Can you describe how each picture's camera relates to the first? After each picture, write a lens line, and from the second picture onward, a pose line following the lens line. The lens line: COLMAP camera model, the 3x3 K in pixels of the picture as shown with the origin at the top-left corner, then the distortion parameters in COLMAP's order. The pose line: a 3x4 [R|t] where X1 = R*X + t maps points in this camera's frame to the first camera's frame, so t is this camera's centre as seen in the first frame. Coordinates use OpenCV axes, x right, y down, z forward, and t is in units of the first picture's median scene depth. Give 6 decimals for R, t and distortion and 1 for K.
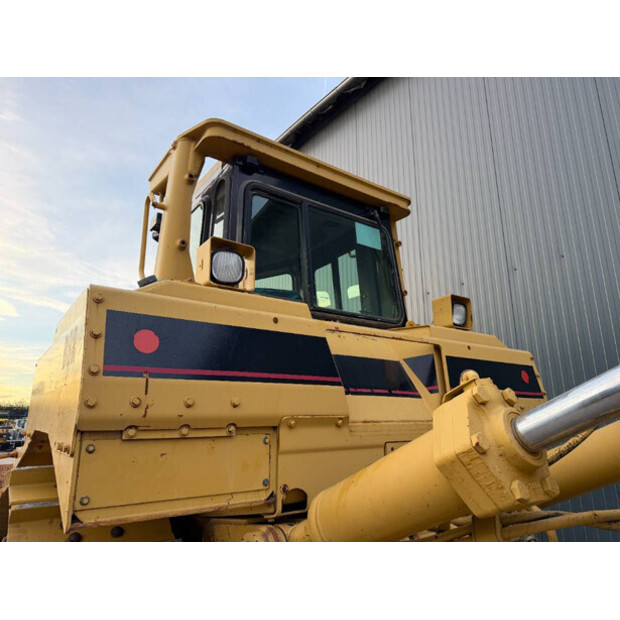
lens RADIAL K [[432.0, 0, 310.0], [0, 432.0, 310.0], [0, 0, 1]] dist [0.052874, -0.082394]
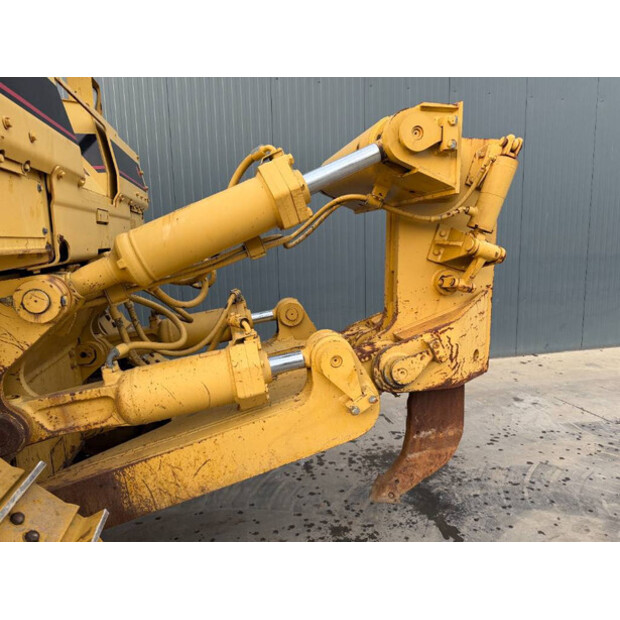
lens RADIAL K [[432.0, 0, 310.0], [0, 432.0, 310.0], [0, 0, 1]] dist [0.052874, -0.082394]
pose [[0.418383, -0.136024, 0.898027, -0.725821], [-0.221065, 0.943739, 0.245941, 0.191843], [-0.880957, -0.301420, 0.364774, 0.082141]]
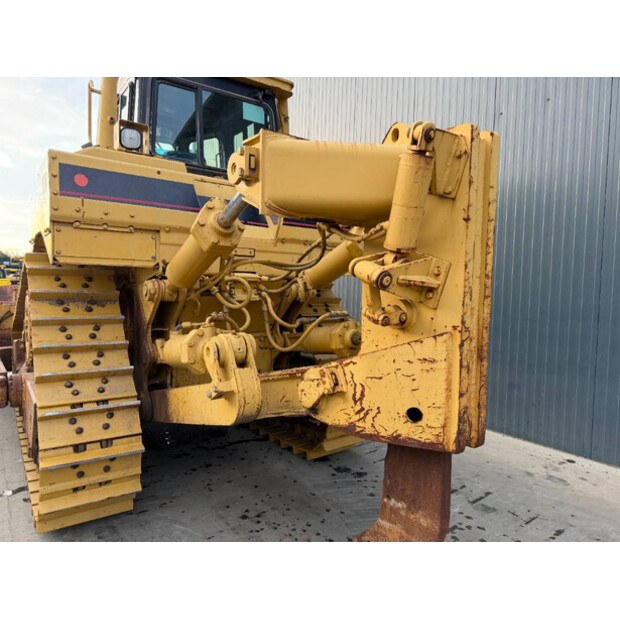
lens RADIAL K [[432.0, 0, 310.0], [0, 432.0, 310.0], [0, 0, 1]] dist [0.052874, -0.082394]
pose [[0.999159, 0.040955, 0.002055, 0.608363], [-0.039604, 0.950755, 0.307402, -0.014672], [0.010636, -0.307224, 0.951578, -0.940417]]
